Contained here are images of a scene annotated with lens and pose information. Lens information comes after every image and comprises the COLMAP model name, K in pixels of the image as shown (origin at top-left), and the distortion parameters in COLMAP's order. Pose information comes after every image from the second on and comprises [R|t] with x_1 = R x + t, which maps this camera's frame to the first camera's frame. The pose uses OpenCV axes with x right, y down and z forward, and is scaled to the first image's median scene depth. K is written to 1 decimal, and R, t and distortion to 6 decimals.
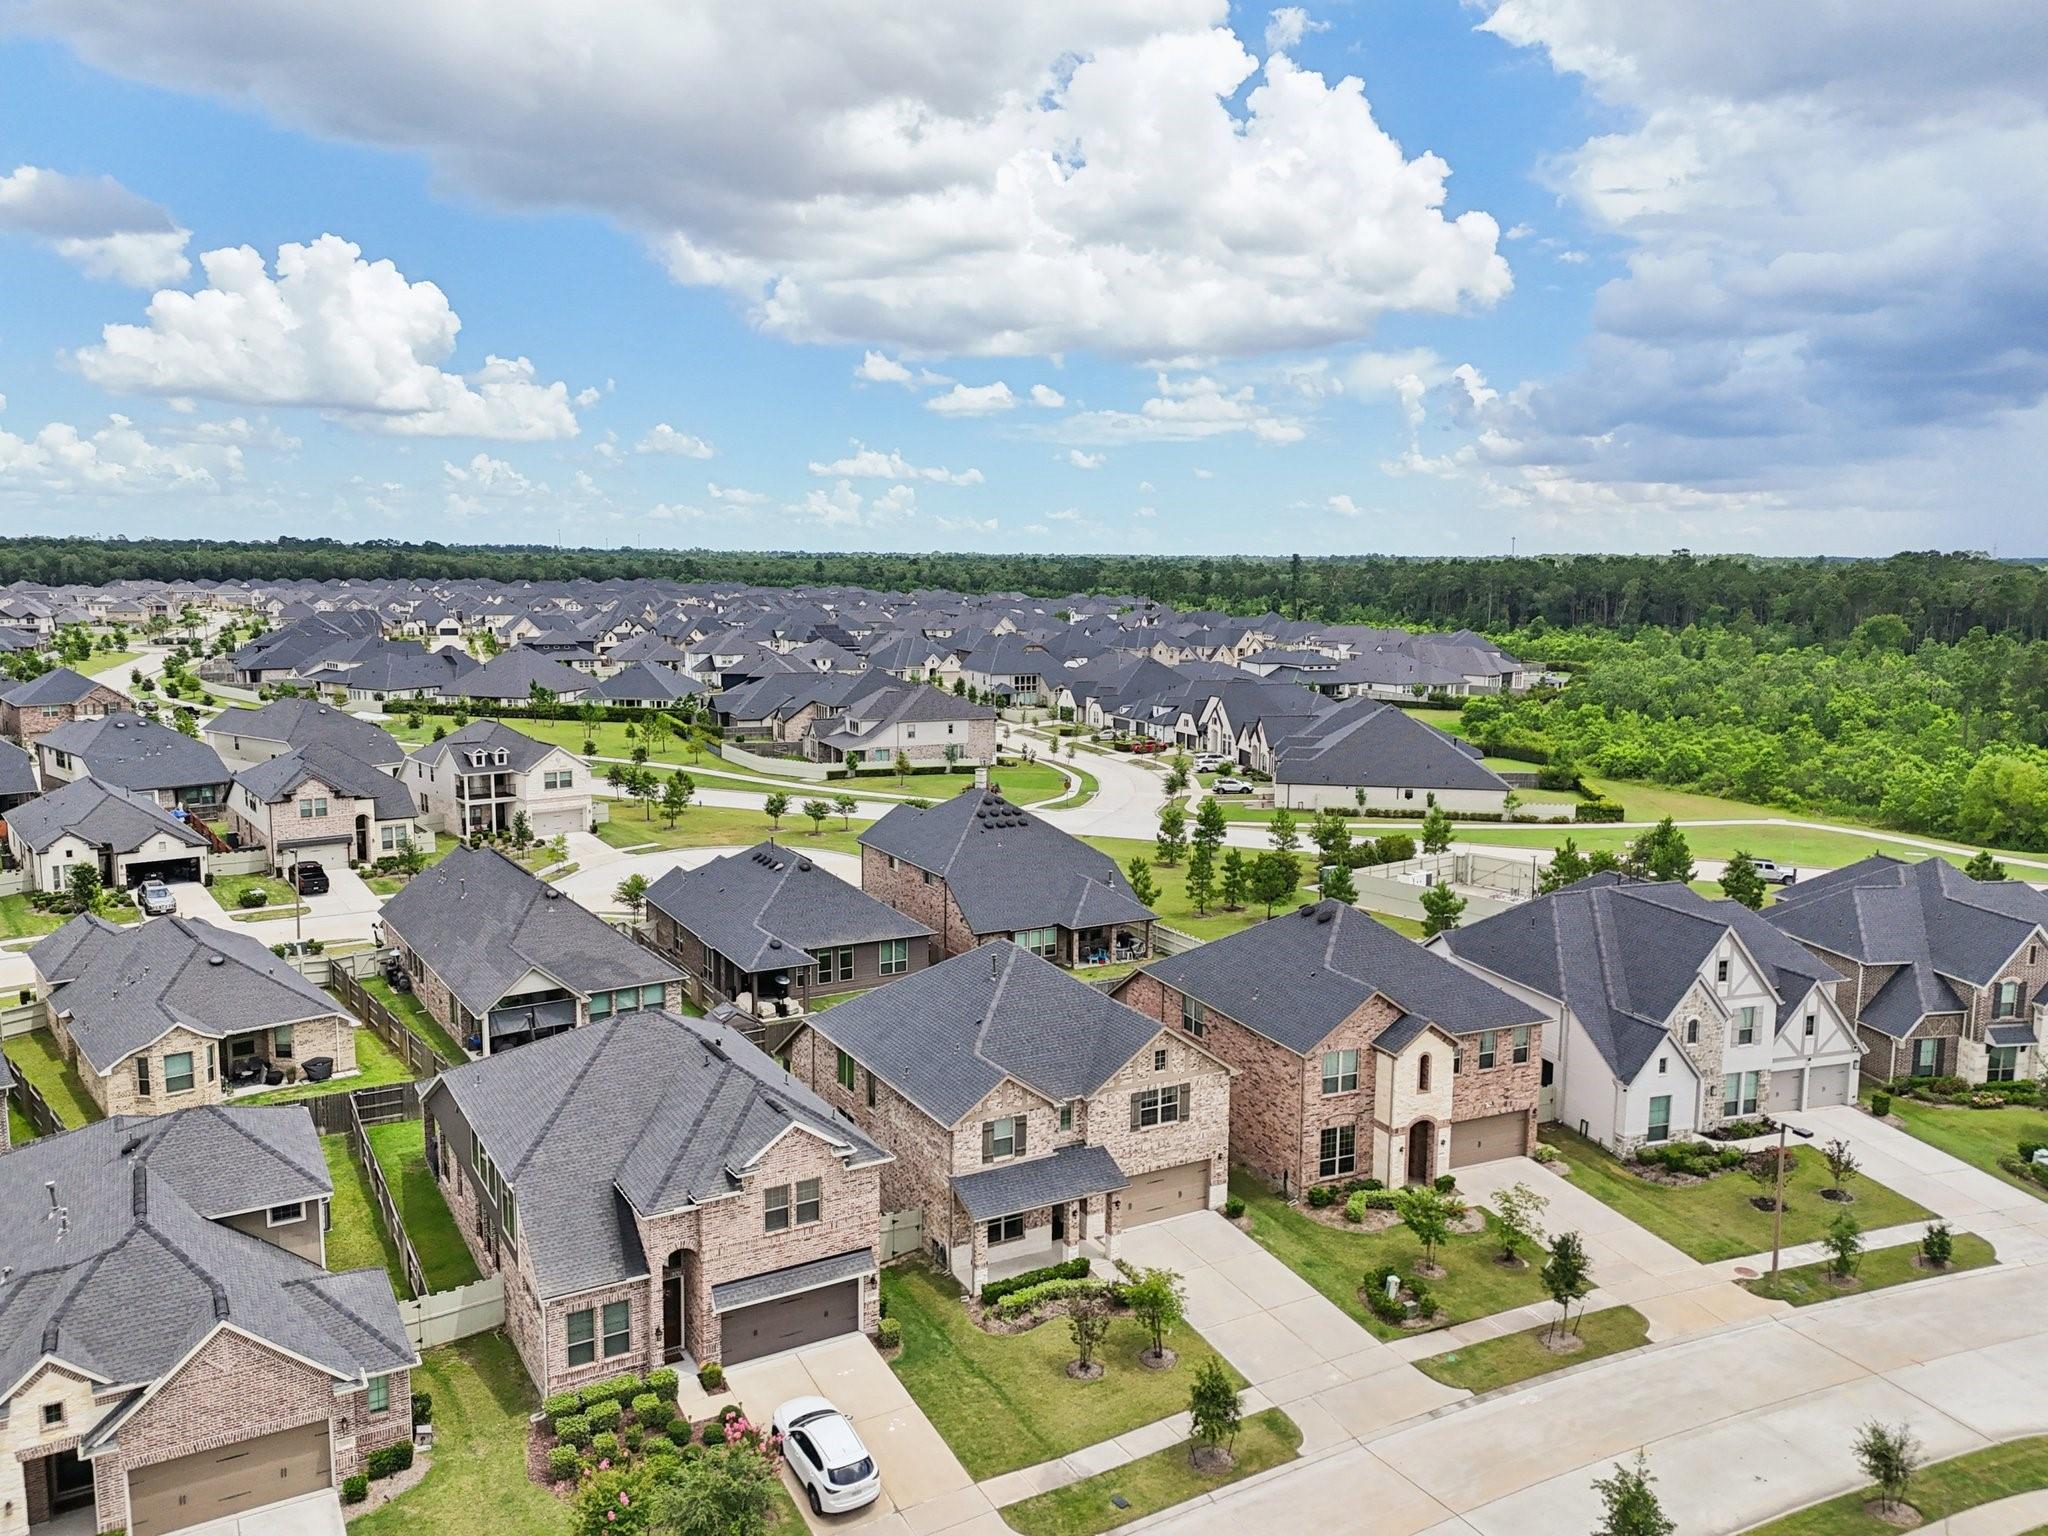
lens RADIAL K [[1507.7, 0, 1019.1], [0, 1507.7, 770.4], [0, 0, 1]] dist [0.095383, -0.105976]
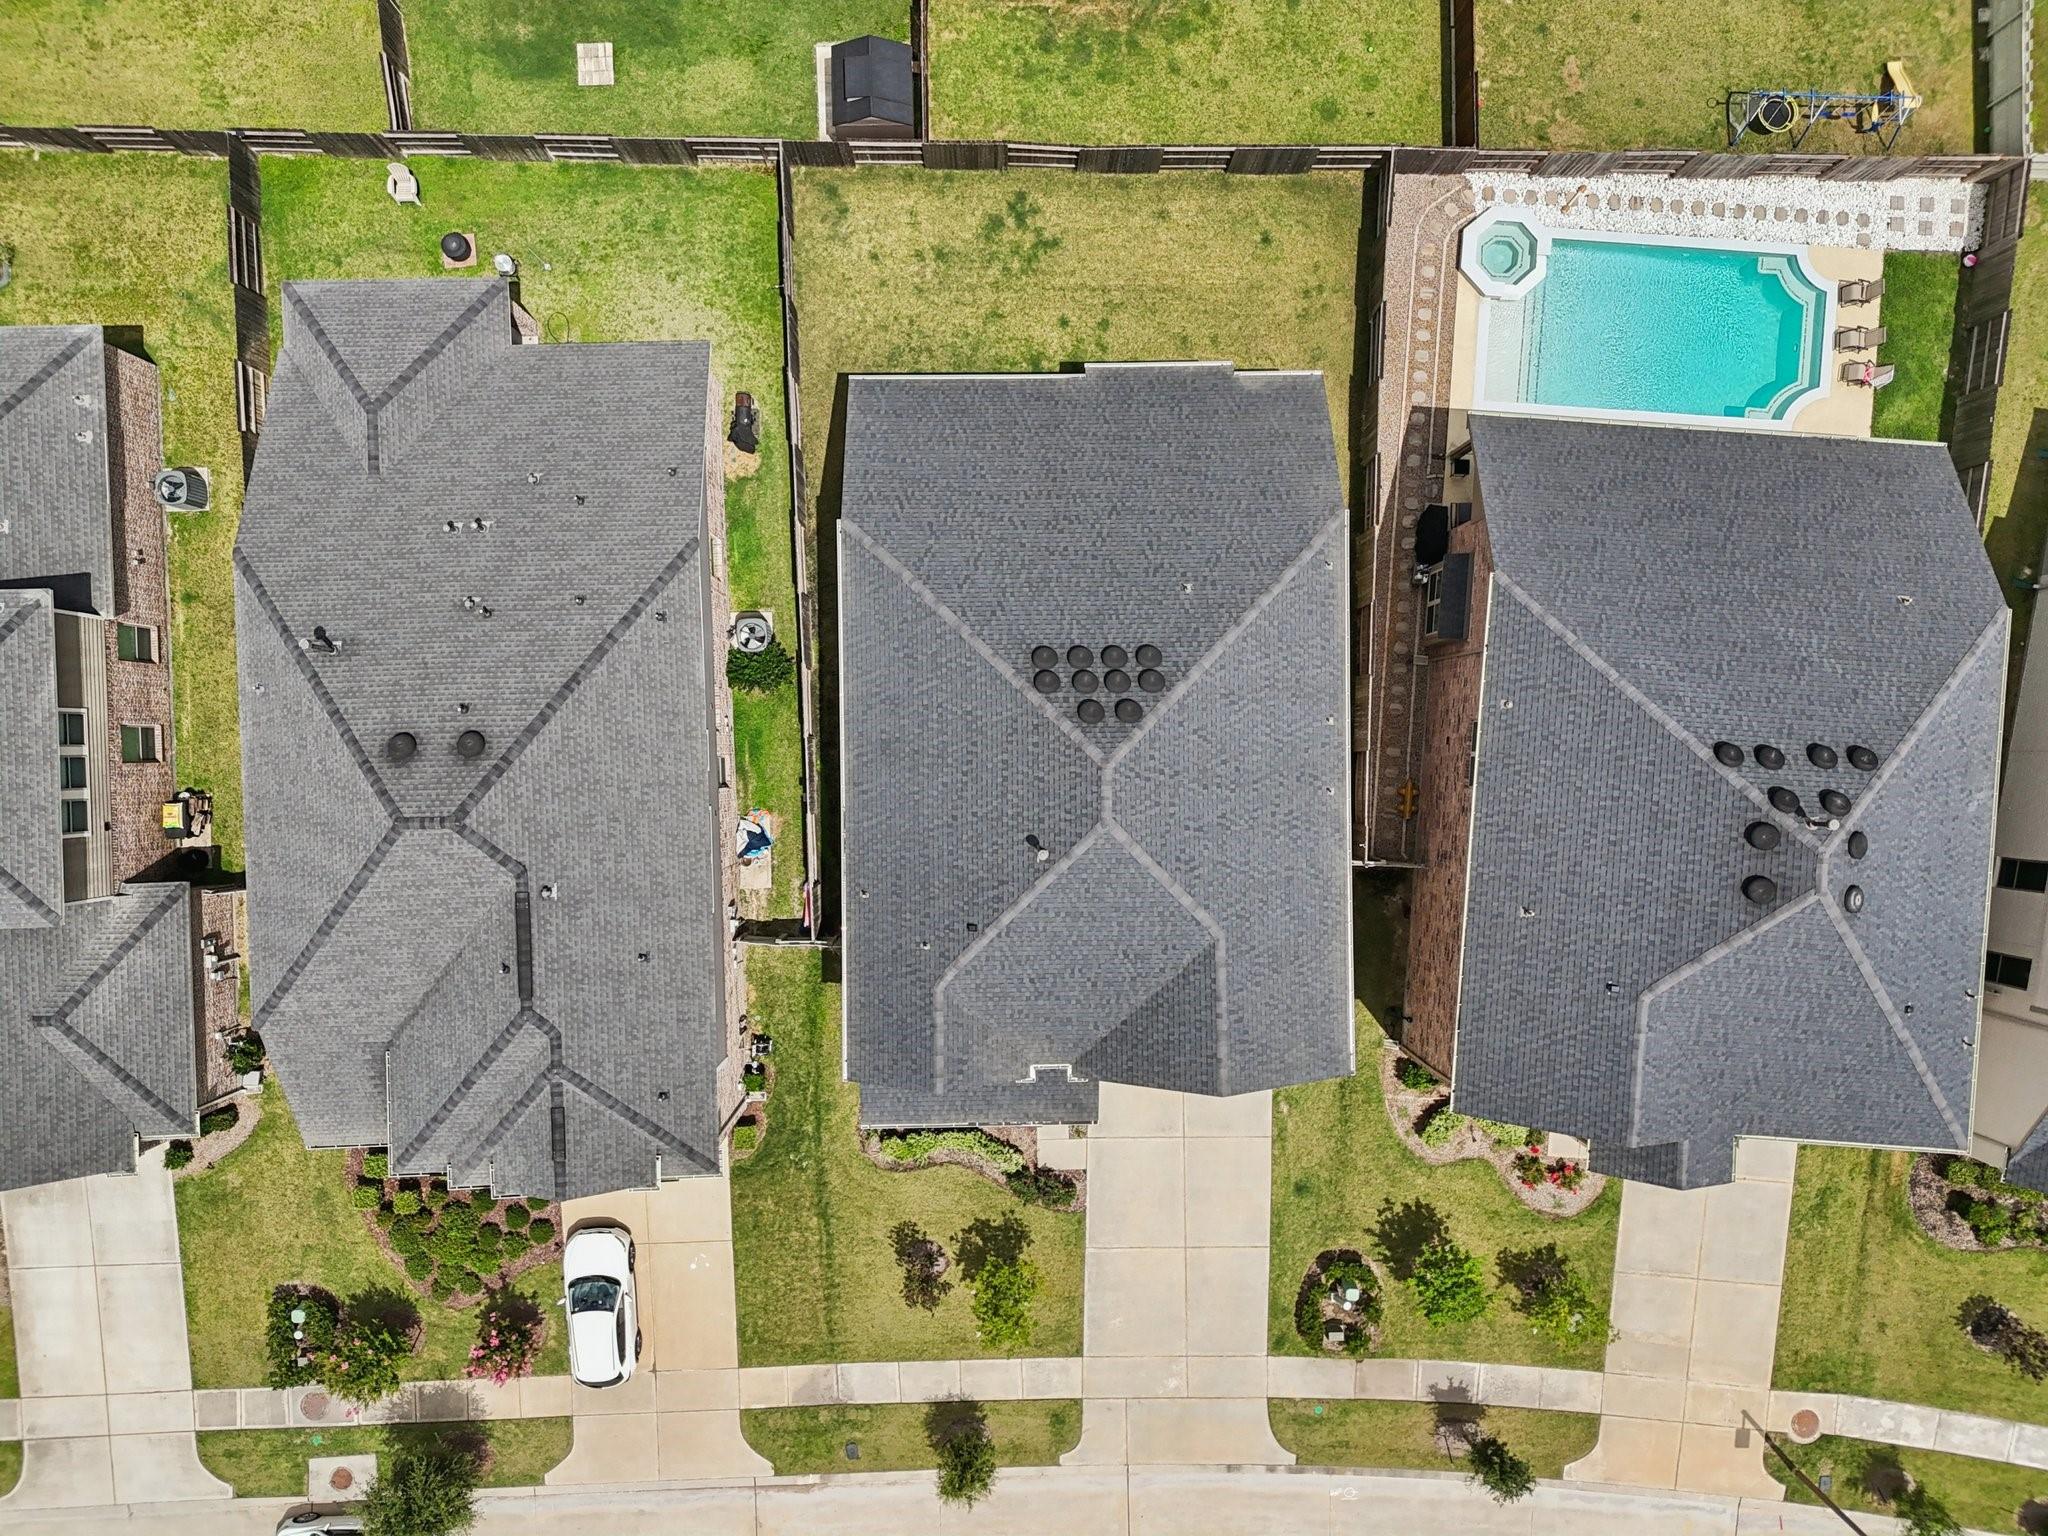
lens RADIAL K [[1507.7, 0, 1019.1], [0, 1507.7, 770.4], [0, 0, 1]] dist [0.095383, -0.105976]
pose [[0.878161, 0.478206, 0.012339, -0.045890], [-0.072601, 0.107738, 0.991525, -0.411426], [0.472824, -0.871614, 0.129330, 0.886971]]
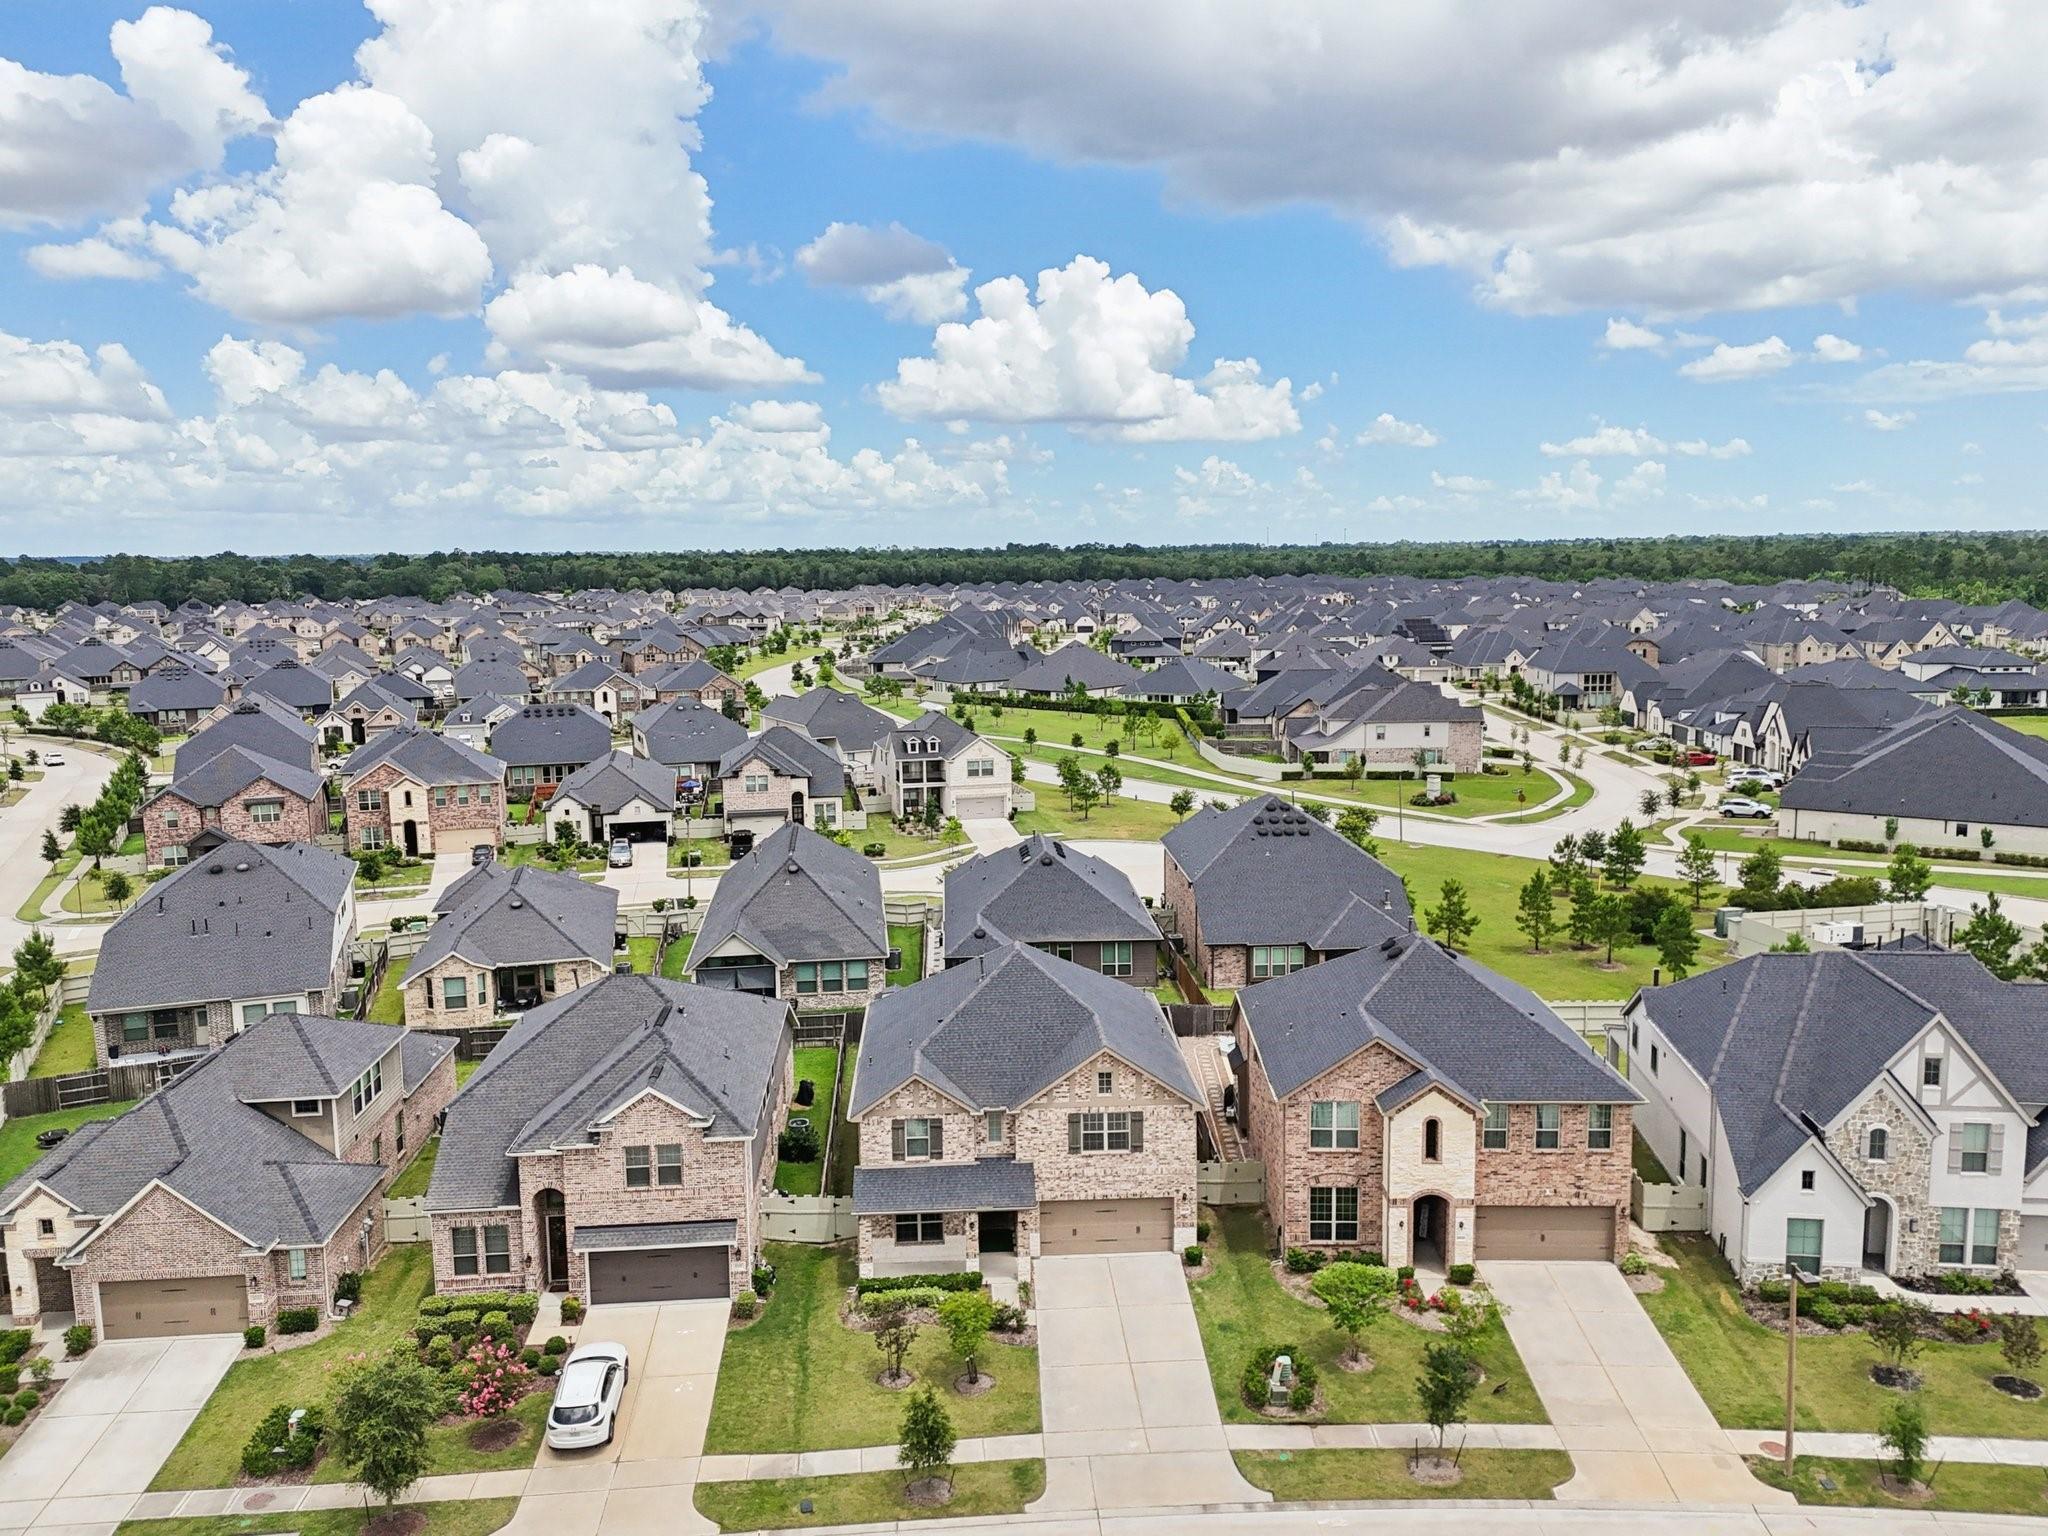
lens RADIAL K [[1548.4, 0, 1023.0], [0, 1548.4, 751.7], [0, 0, 1]] dist [0.089704, -0.094965]
pose [[0.896640, 0.034881, -0.441384, 0.419106], [-0.039632, 0.999213, -0.001545, -0.010249], [0.440983, 0.018878, 0.897317, 0.092327]]
